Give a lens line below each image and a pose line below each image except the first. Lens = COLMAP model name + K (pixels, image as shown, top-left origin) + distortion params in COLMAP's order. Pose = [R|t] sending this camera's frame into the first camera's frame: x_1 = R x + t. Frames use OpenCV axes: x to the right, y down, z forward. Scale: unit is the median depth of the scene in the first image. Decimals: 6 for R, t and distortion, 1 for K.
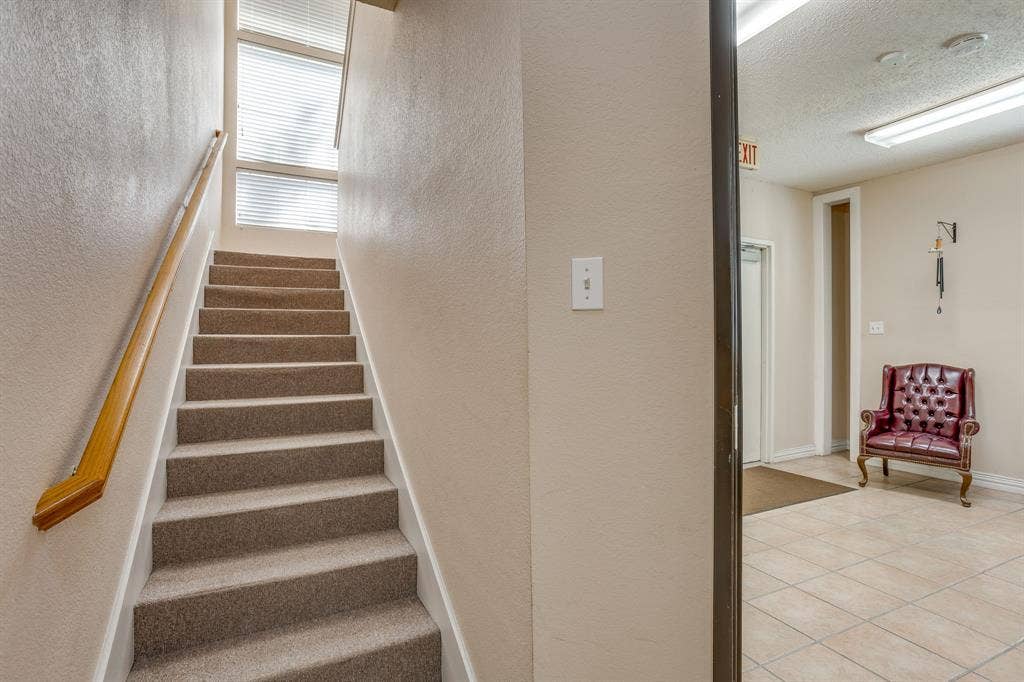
lens RADIAL K [[497.8, 0, 507.6], [0, 497.8, 336.1], [0, 0, 1]] dist [-0.002930, 0.004783]
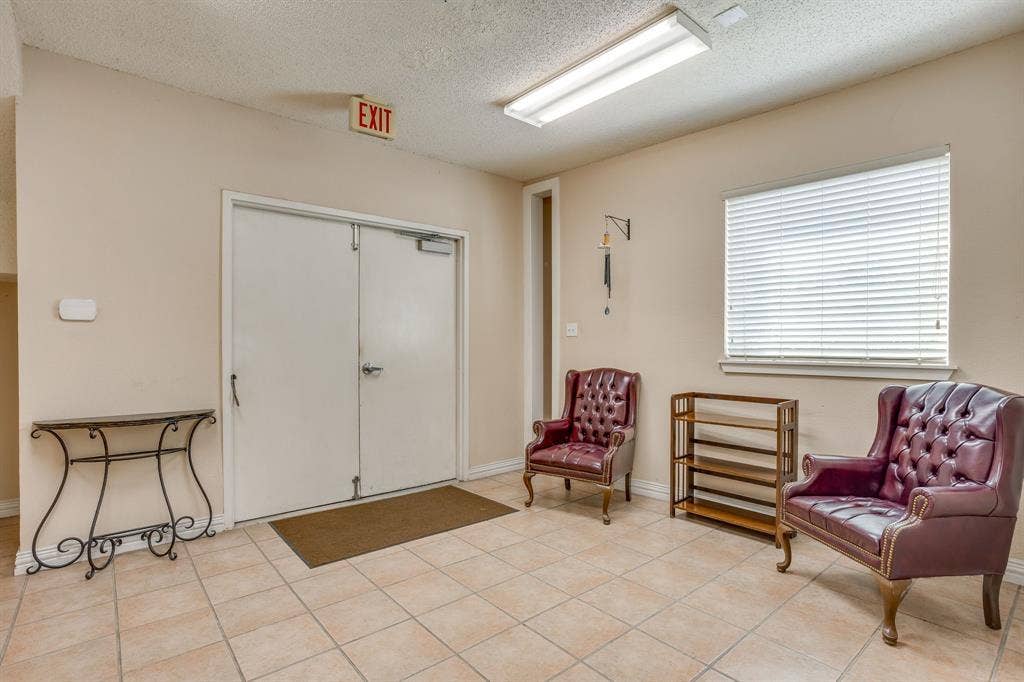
lens RADIAL K [[497.8, 0, 516.6], [0, 497.8, 344.7], [0, 0, 1]] dist [-0.002930, 0.004783]
pose [[0.975153, -0.003241, 0.221511, 0.489229], [0.000771, 0.999937, 0.011238, 0.000469], [-0.221533, -0.010788, 0.975093, 0.129782]]
